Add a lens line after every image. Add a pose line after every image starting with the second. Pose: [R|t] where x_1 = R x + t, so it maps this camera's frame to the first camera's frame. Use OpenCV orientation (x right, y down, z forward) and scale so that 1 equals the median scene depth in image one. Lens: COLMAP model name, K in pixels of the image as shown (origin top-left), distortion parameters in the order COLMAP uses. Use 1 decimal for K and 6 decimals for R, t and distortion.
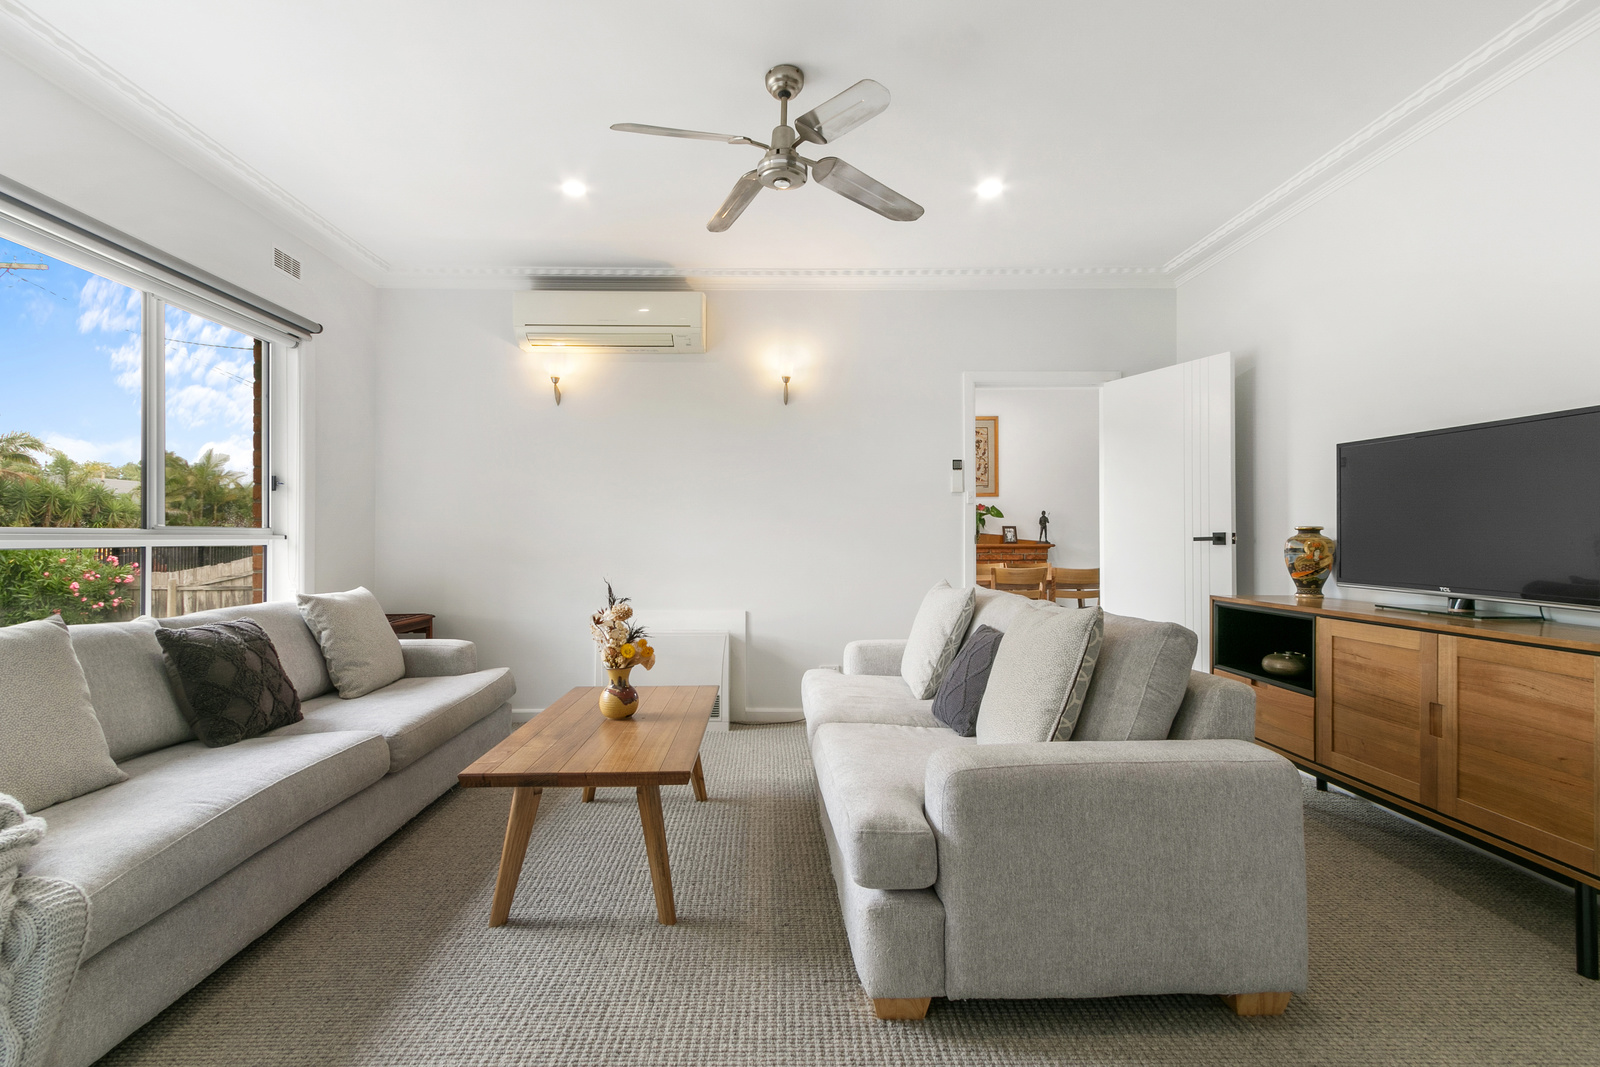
lens RADIAL K [[744.9, 0, 792.9], [0, 744.9, 536.2], [0, 0, 1]] dist [-0.000783, -0.000057]
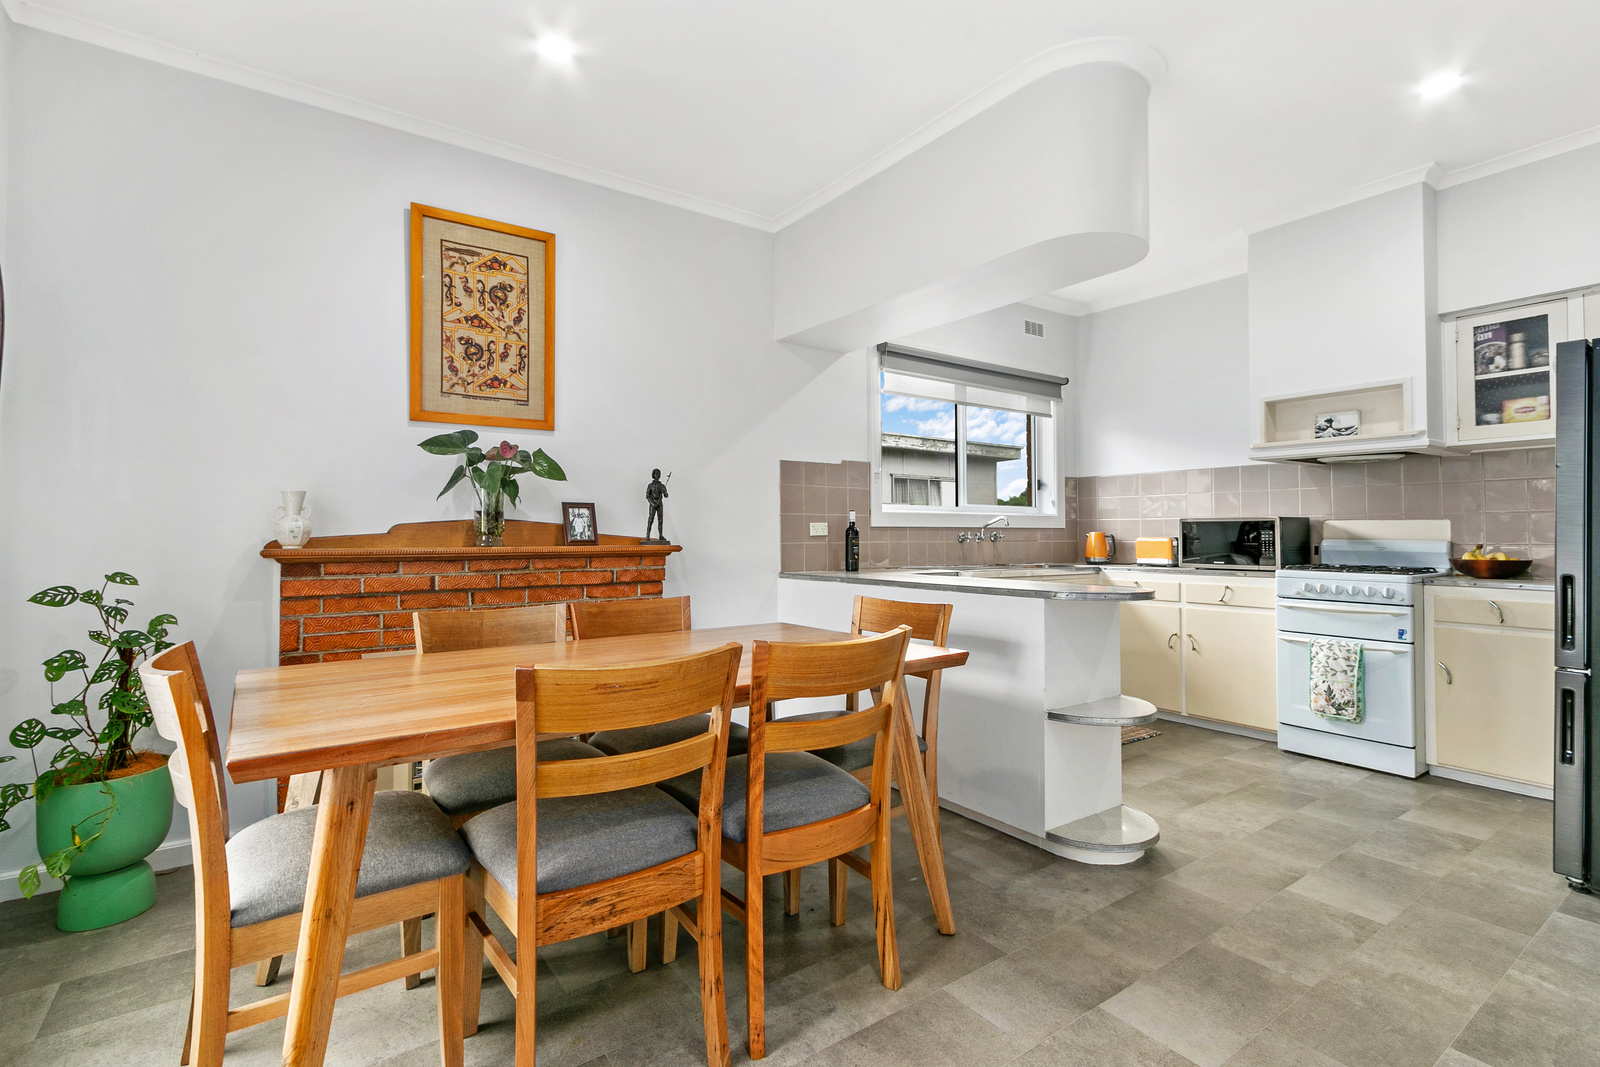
lens RADIAL K [[744.9, 0, 789.7], [0, 744.9, 526.9], [0, 0, 1]] dist [-0.000783, -0.000057]
pose [[0.832551, 0.008098, 0.553889, 0.158574], [-0.009253, 0.999957, -0.000712, -0.000768], [-0.553871, -0.004532, 0.832590, 0.589360]]
